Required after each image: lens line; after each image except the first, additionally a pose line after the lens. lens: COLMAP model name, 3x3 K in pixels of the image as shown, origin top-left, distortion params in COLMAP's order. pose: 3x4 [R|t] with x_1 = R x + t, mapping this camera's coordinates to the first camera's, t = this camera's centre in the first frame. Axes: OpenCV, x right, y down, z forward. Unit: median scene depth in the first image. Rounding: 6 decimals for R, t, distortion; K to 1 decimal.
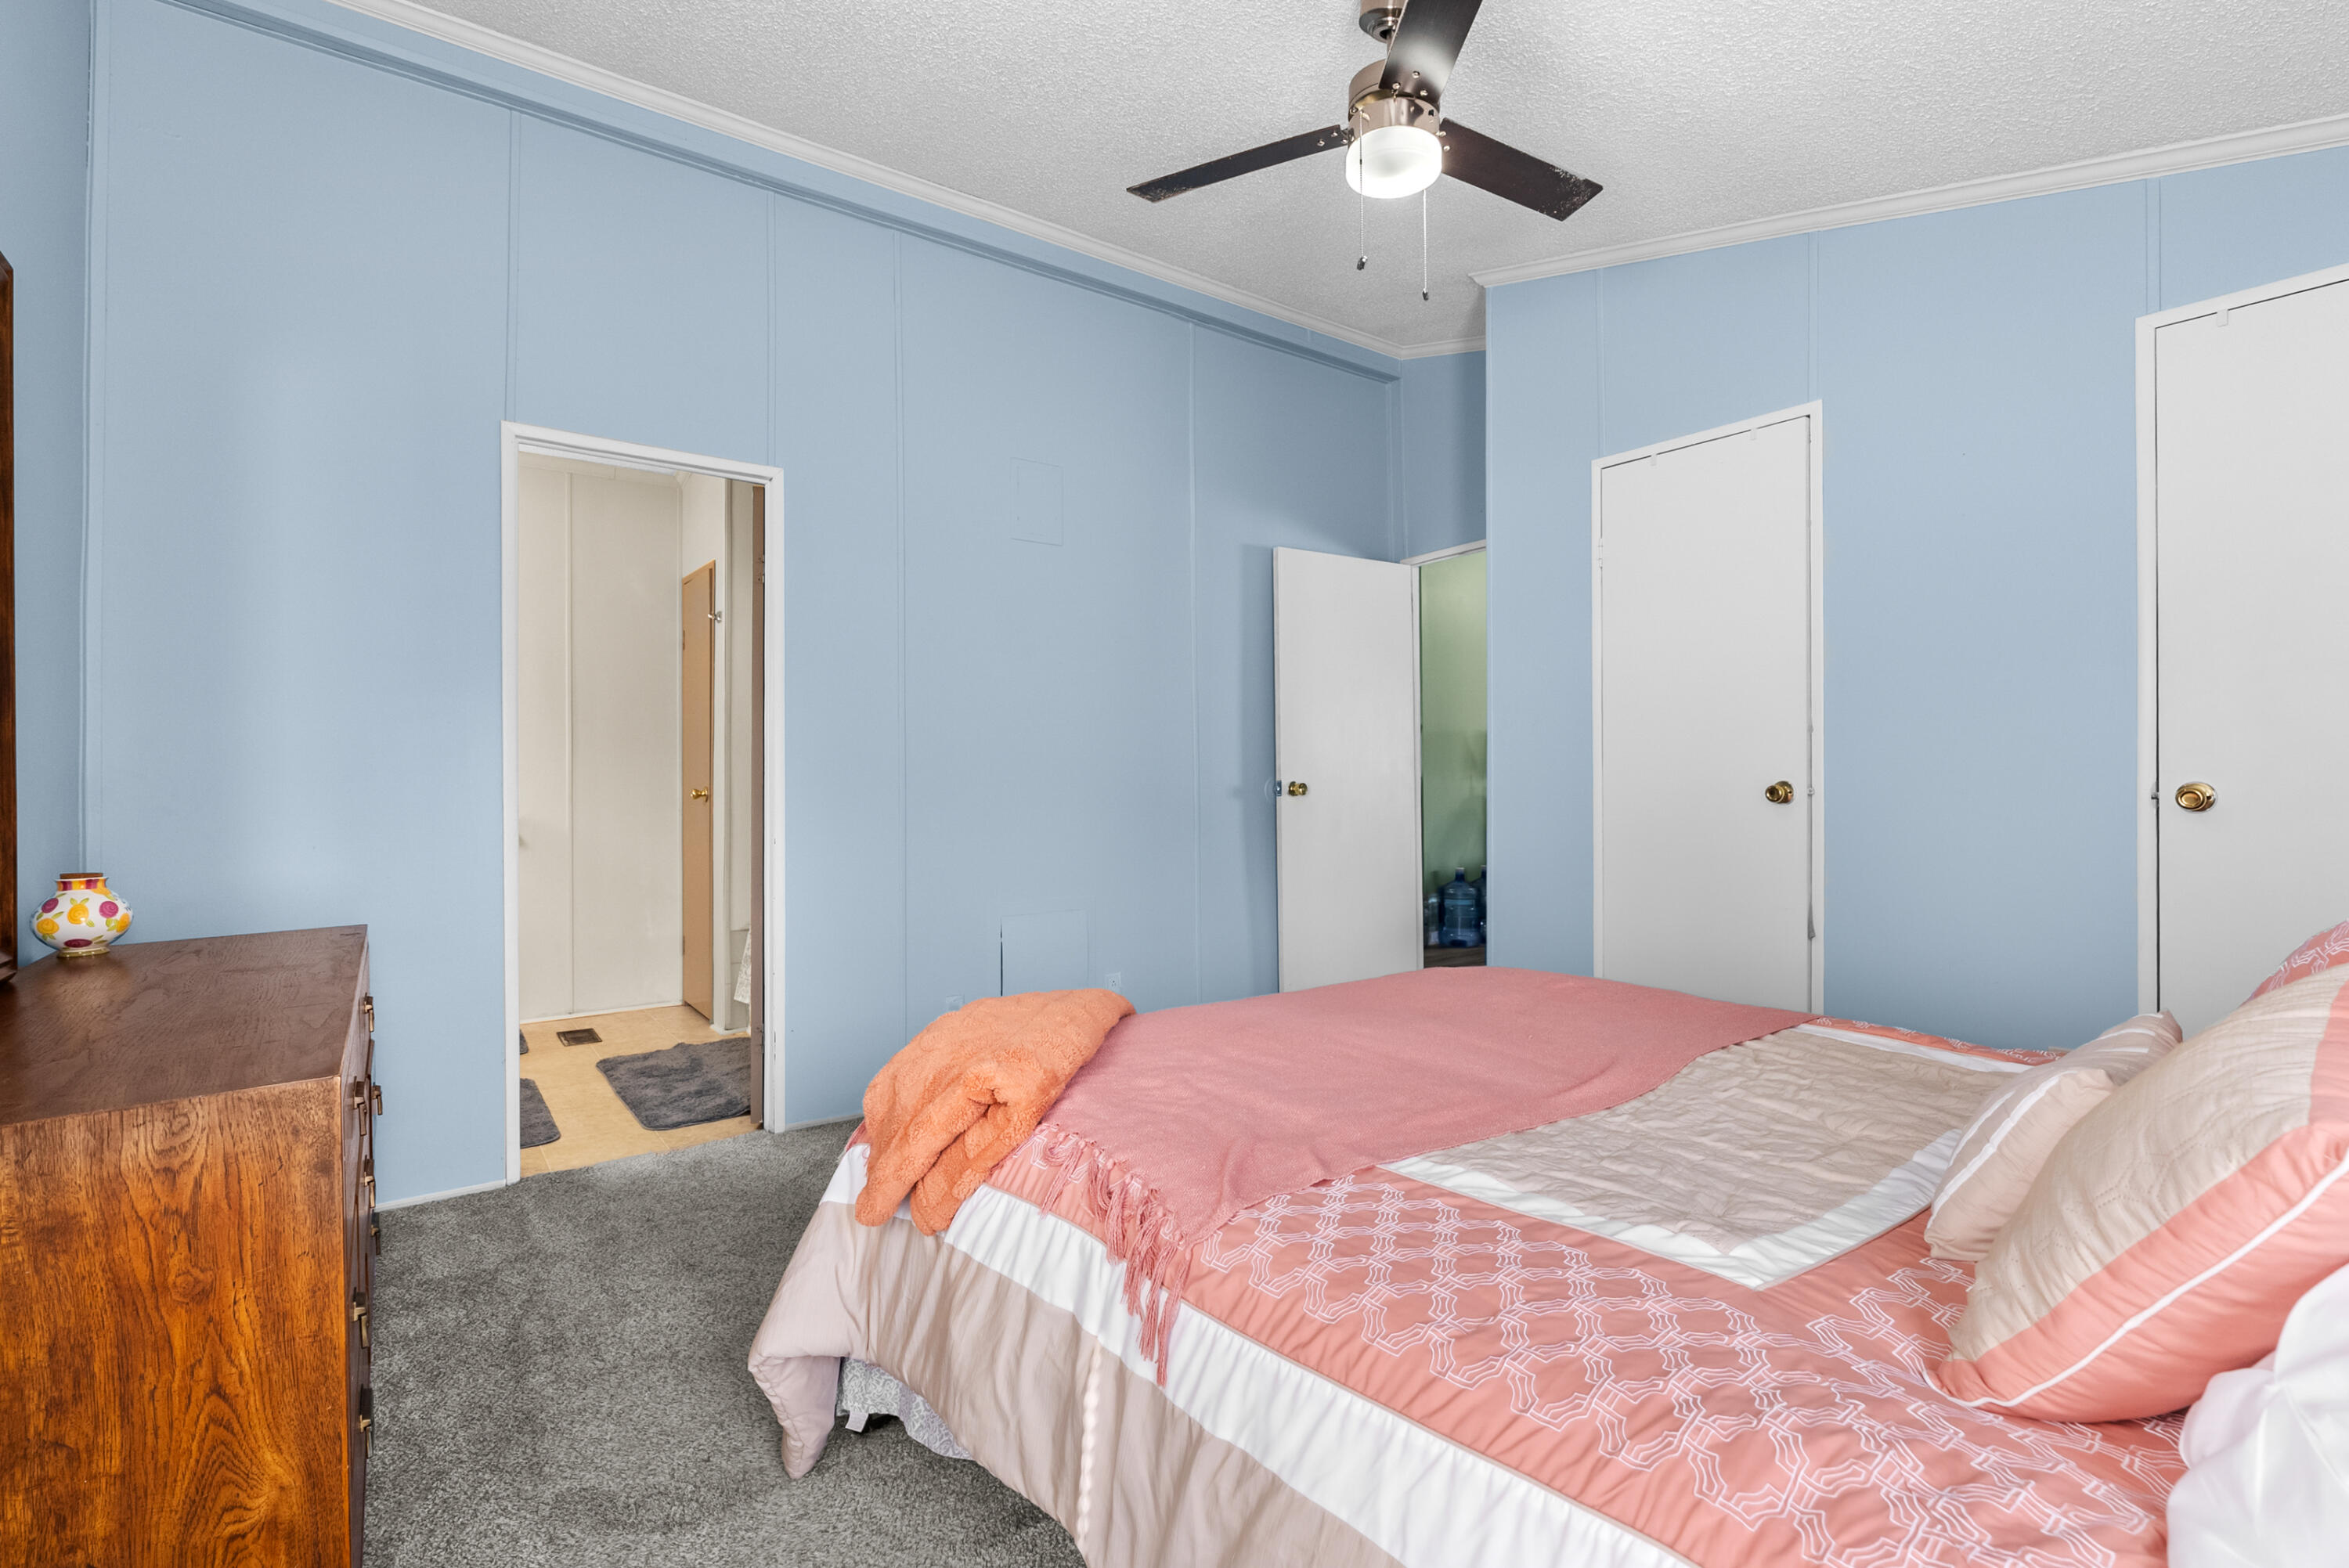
lens RADIAL K [[1075.8, 0, 1175.2], [0, 1075.8, 786.0], [0, 0, 1]] dist [-0.004265, 0.003117]
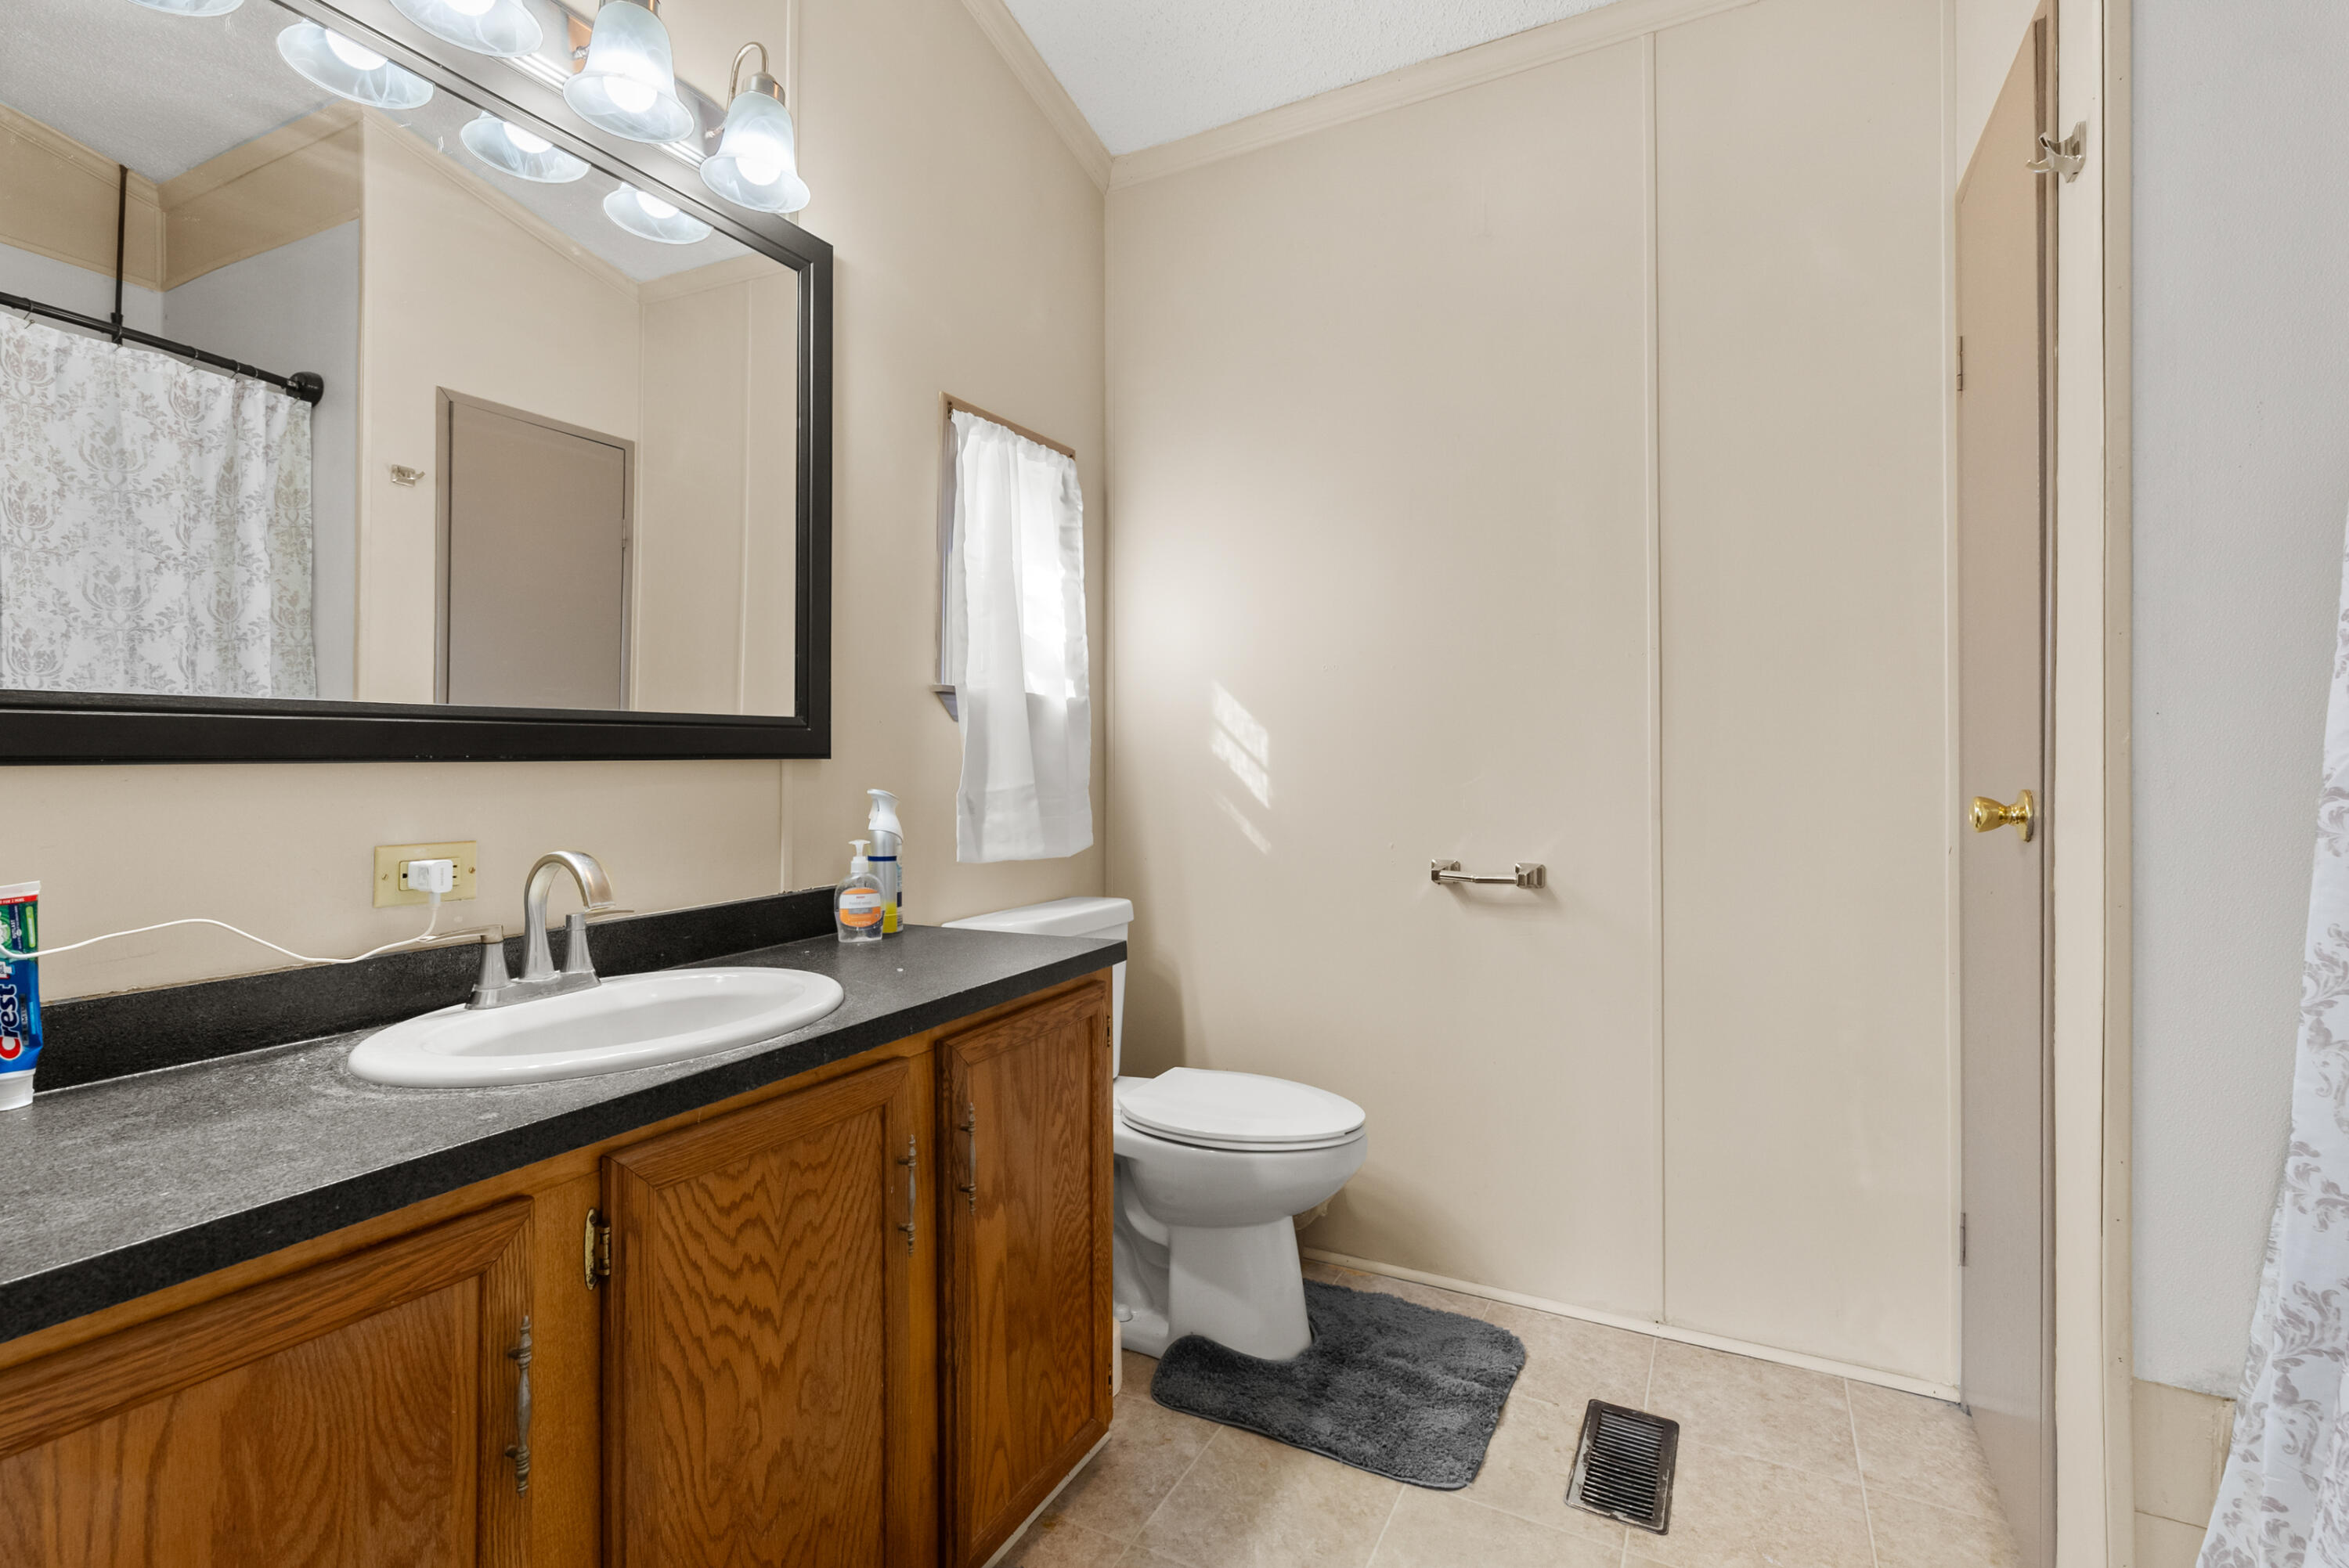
lens RADIAL K [[1075.8, 0, 1176.6], [0, 1075.8, 776.5], [0, 0, 1]] dist [-0.004265, 0.003117]
pose [[0.439357, -0.000717, -0.898312, -0.272694], [0.001918, 0.999998, 0.000140, -0.003477], [0.898311, -0.001784, 0.439357, 0.657504]]
